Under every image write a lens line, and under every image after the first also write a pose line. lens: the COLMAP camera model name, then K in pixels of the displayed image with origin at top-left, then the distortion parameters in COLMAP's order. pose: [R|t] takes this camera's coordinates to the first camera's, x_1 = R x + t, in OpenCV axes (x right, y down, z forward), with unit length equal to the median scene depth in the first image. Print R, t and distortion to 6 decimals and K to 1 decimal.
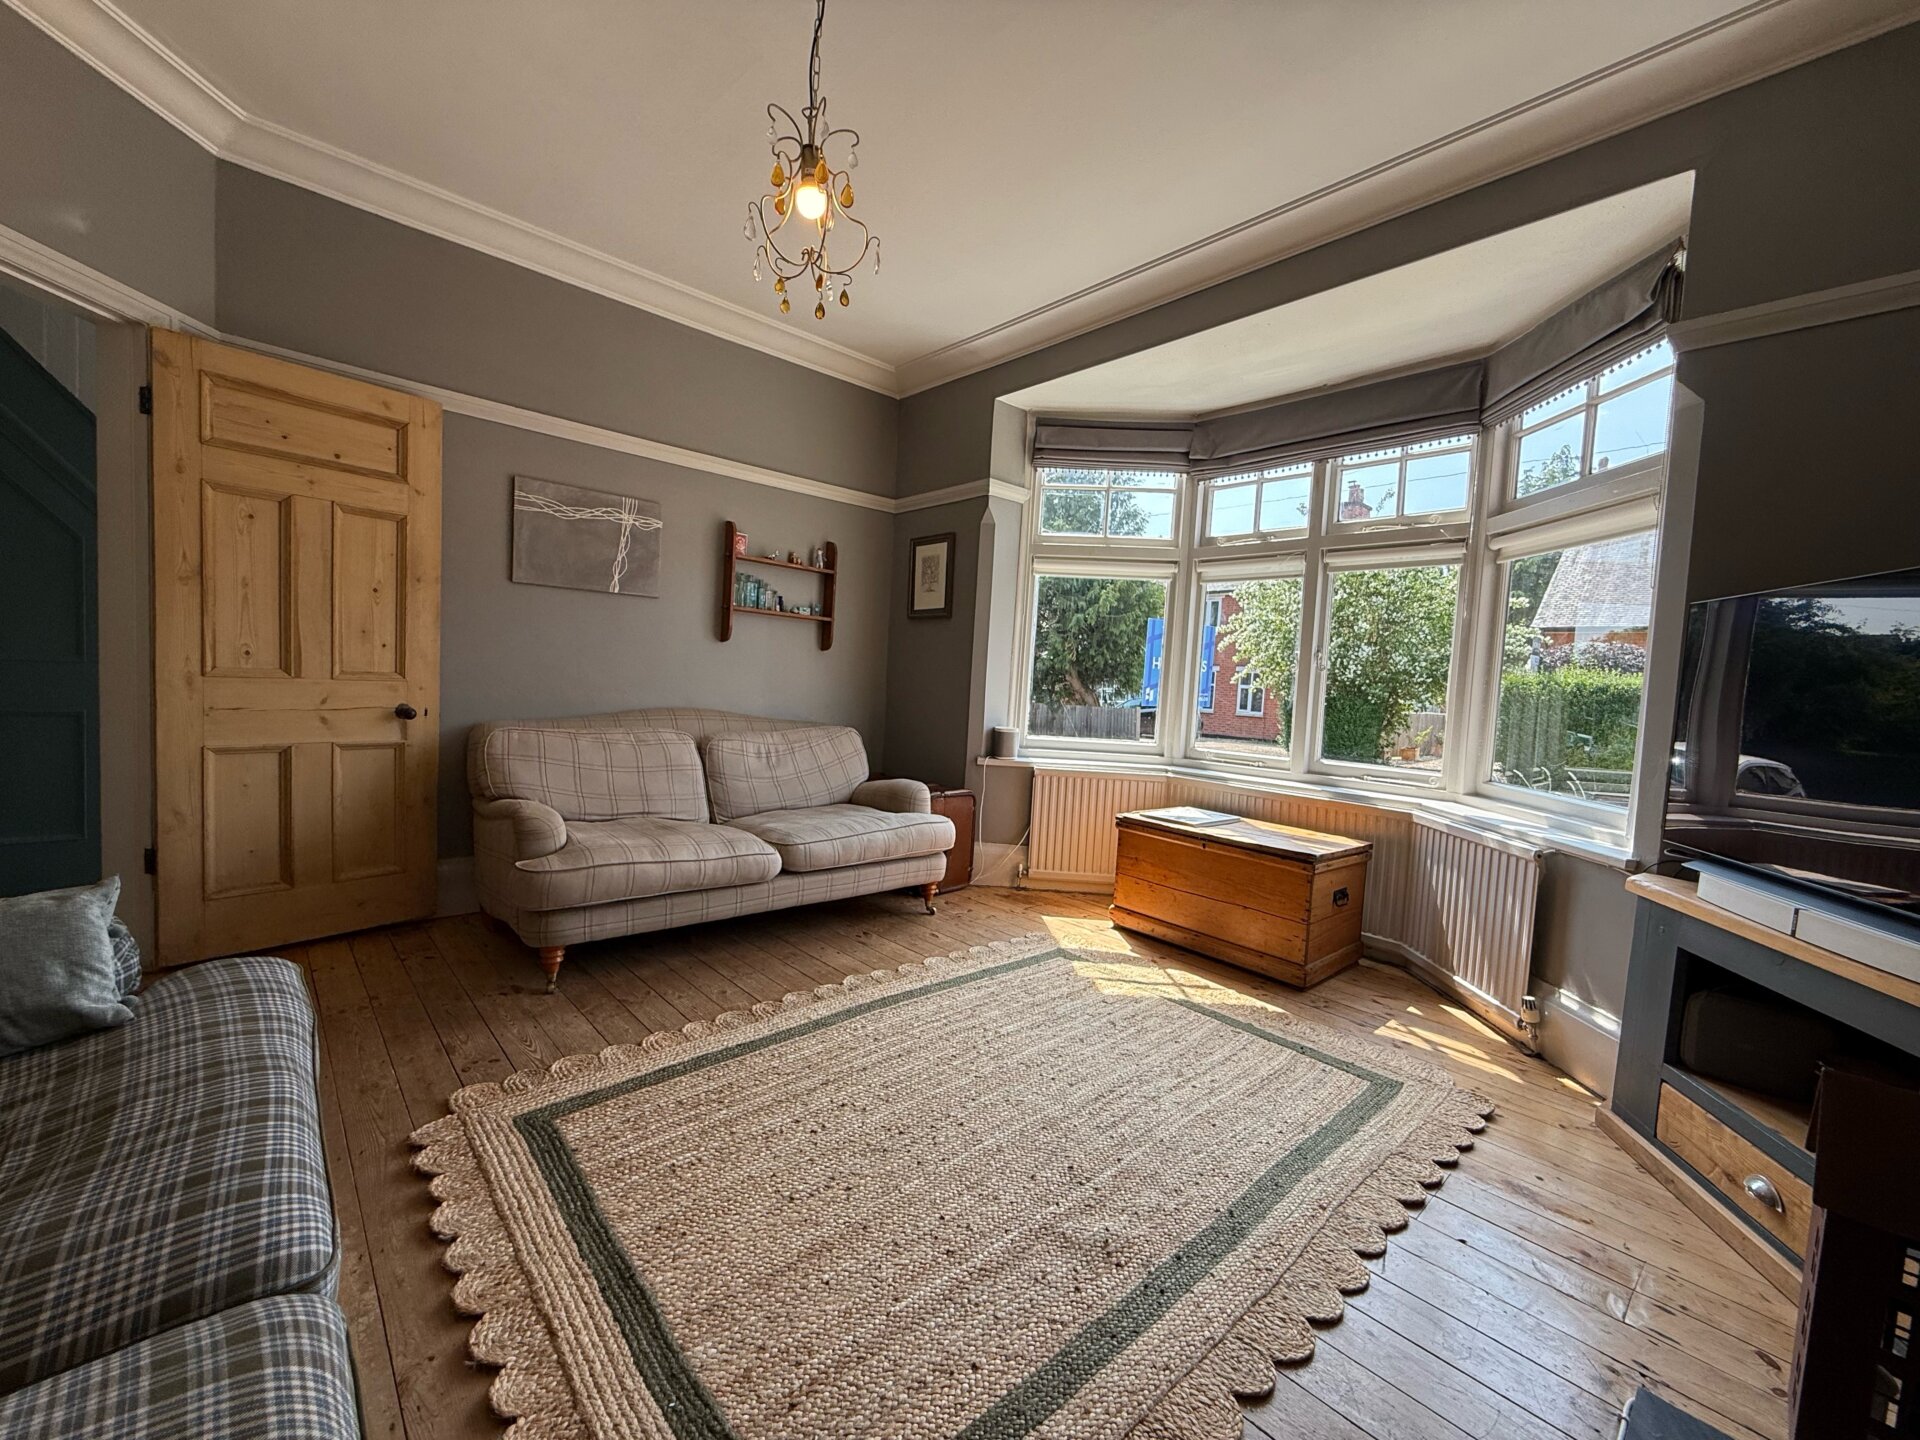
lens RADIAL K [[771.8, 0, 947.2], [0, 771.8, 720.7], [0, 0, 1]] dist [0.003187, -0.000313]
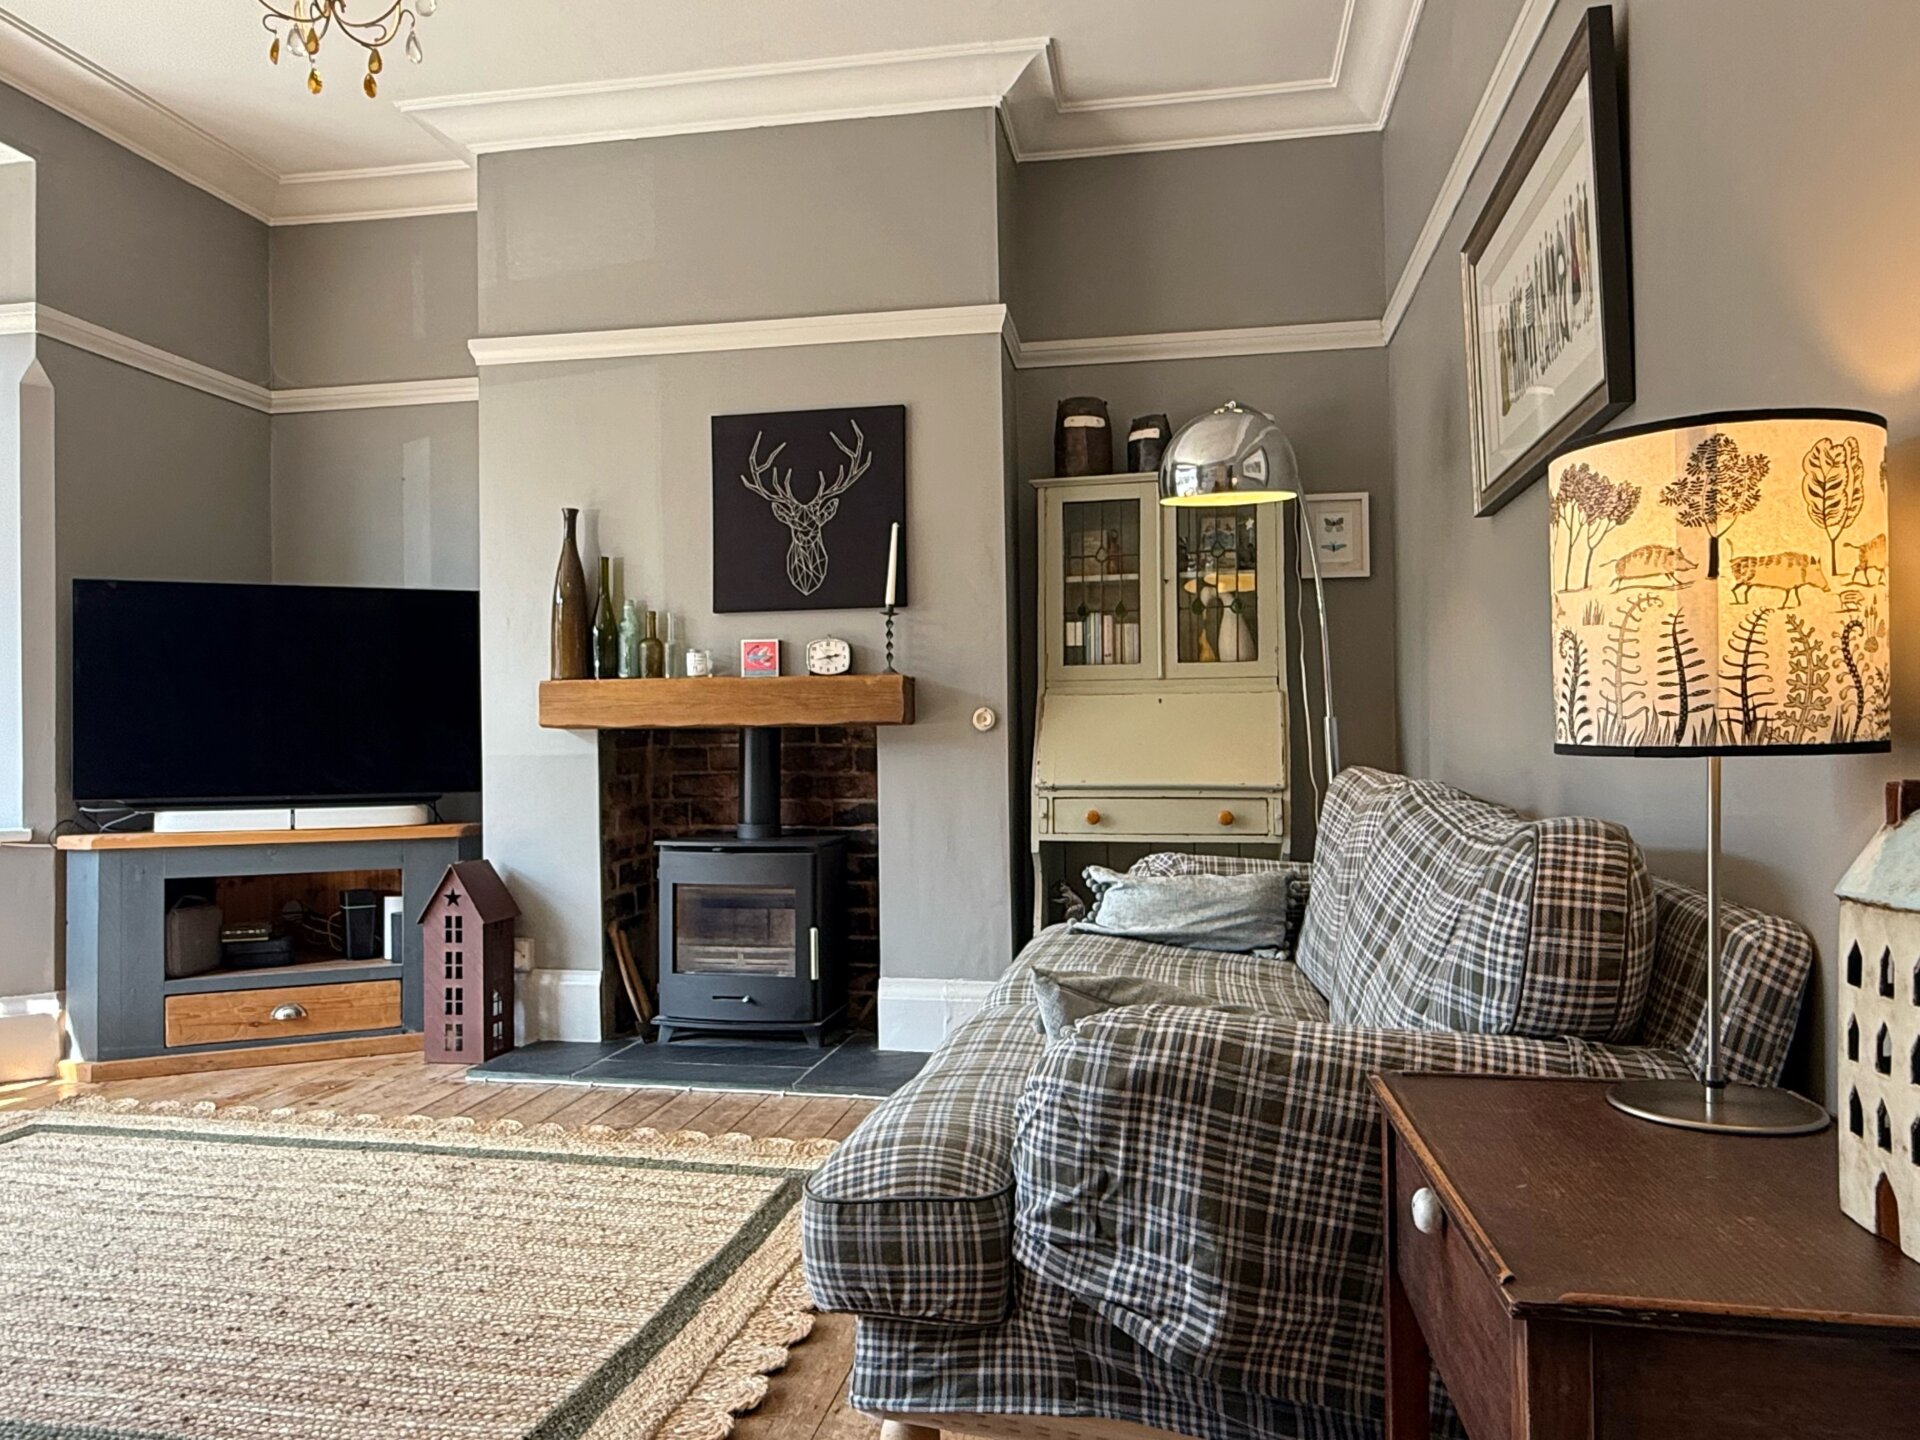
lens RADIAL K [[1358.2, 0, 964.3], [0, 1358.2, 717.8], [0, 0, 1]] dist [0.004610, 0.001382]
pose [[-0.611377, -0.033380, 0.790635, -0.762484], [0.021269, 0.998056, 0.058584, -0.025394], [-0.791054, 0.052633, -0.609478, 0.687751]]
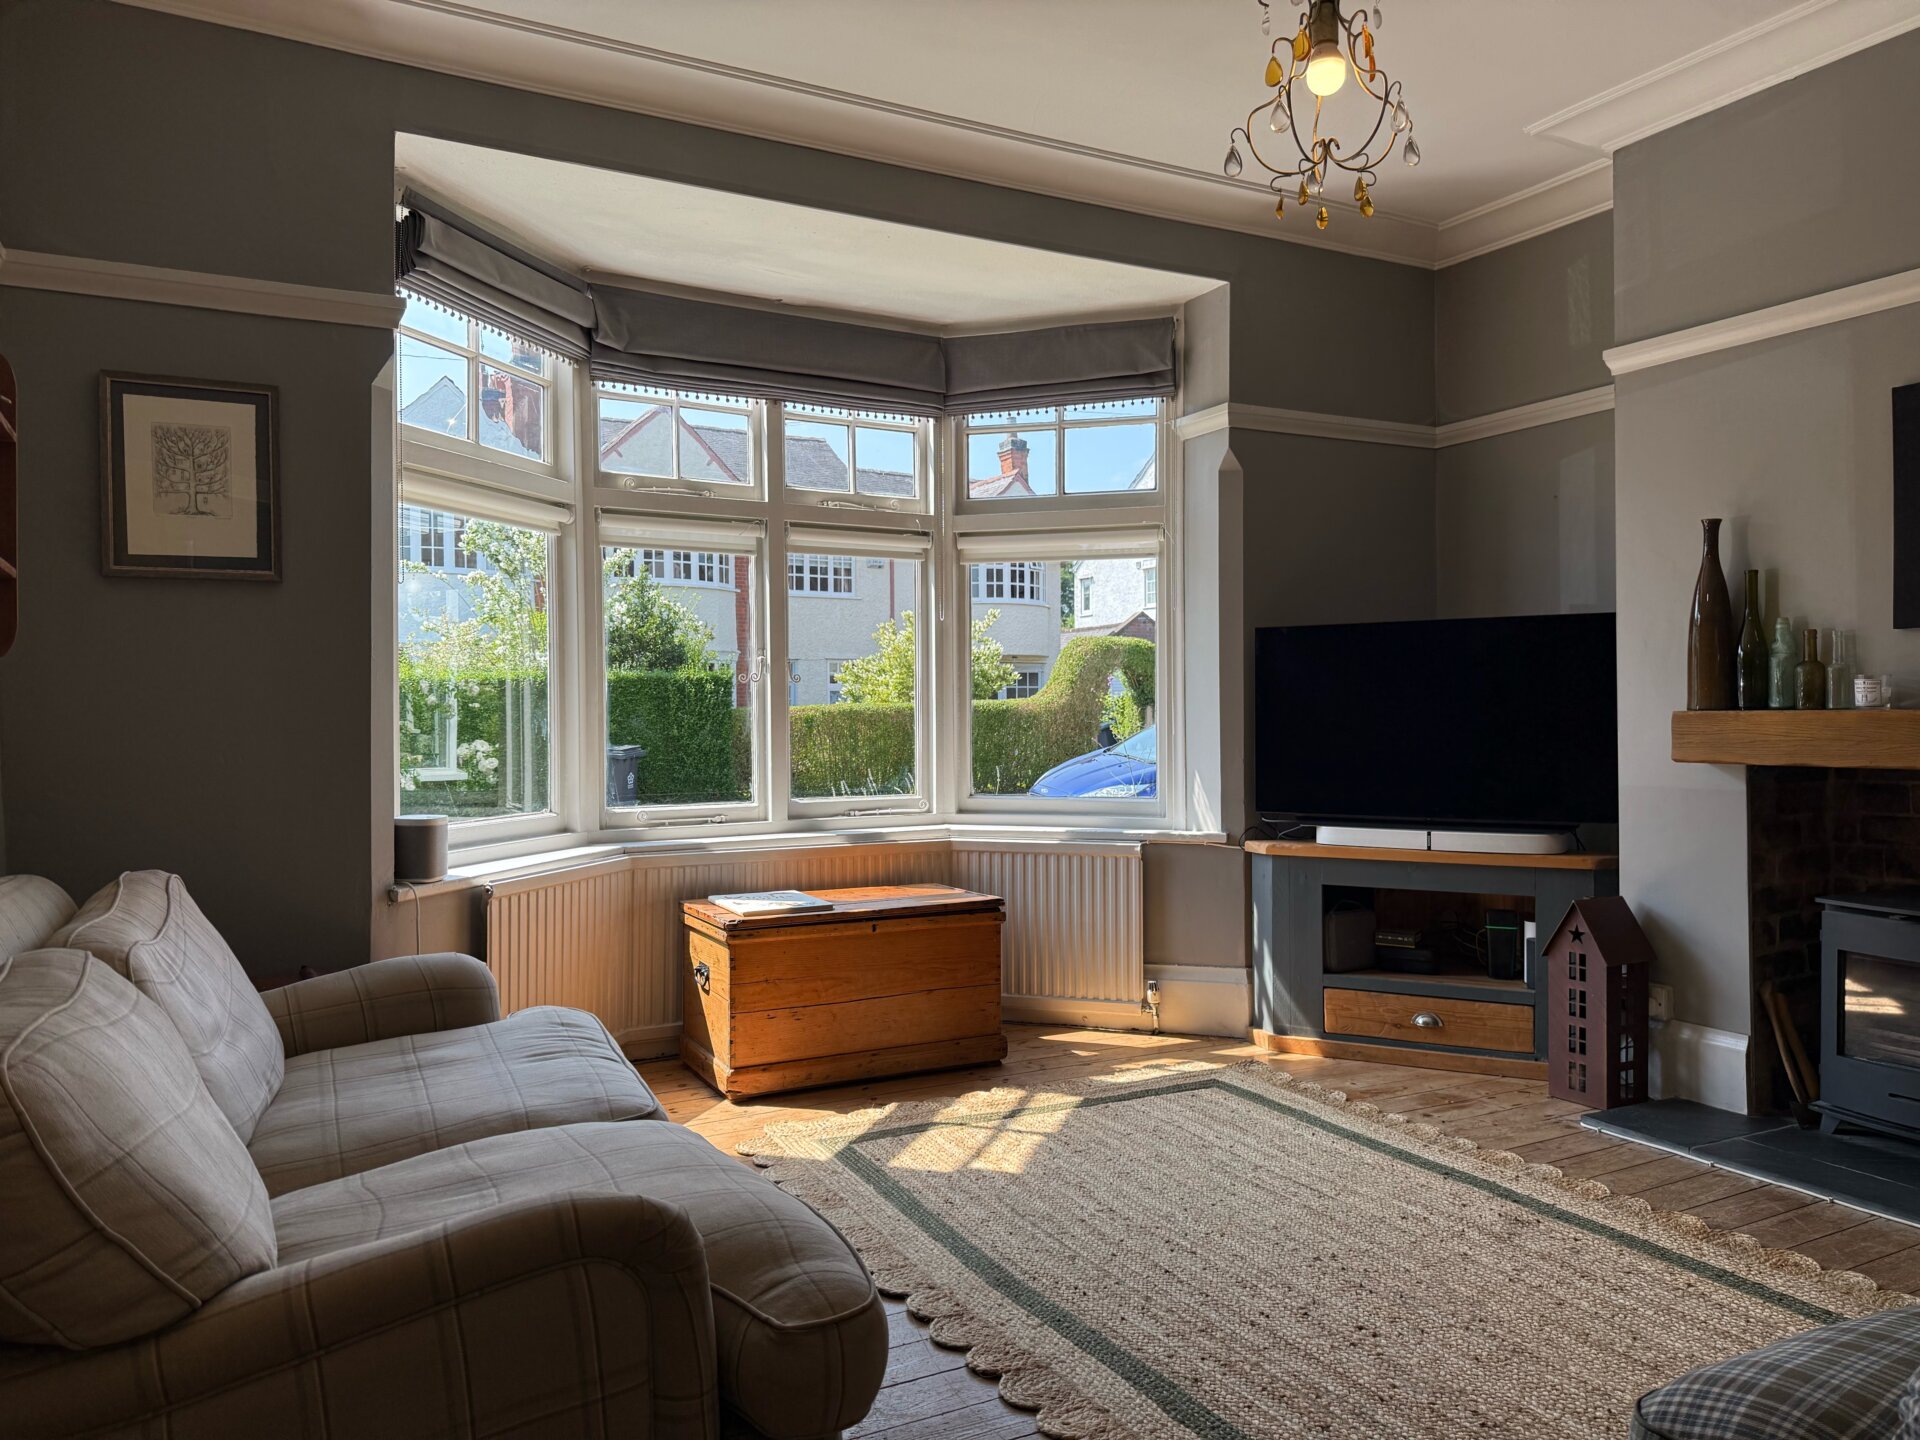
lens RADIAL K [[1373.1, 0, 950.2], [0, 1373.1, 722.6], [0, 0, 1]] dist [0.044769, -0.053891]
pose [[0.235795, -0.061092, 0.969881, -0.813936], [0.071150, 0.996429, 0.045467, -0.077948], [-0.969195, 0.058286, 0.239300, 0.556347]]
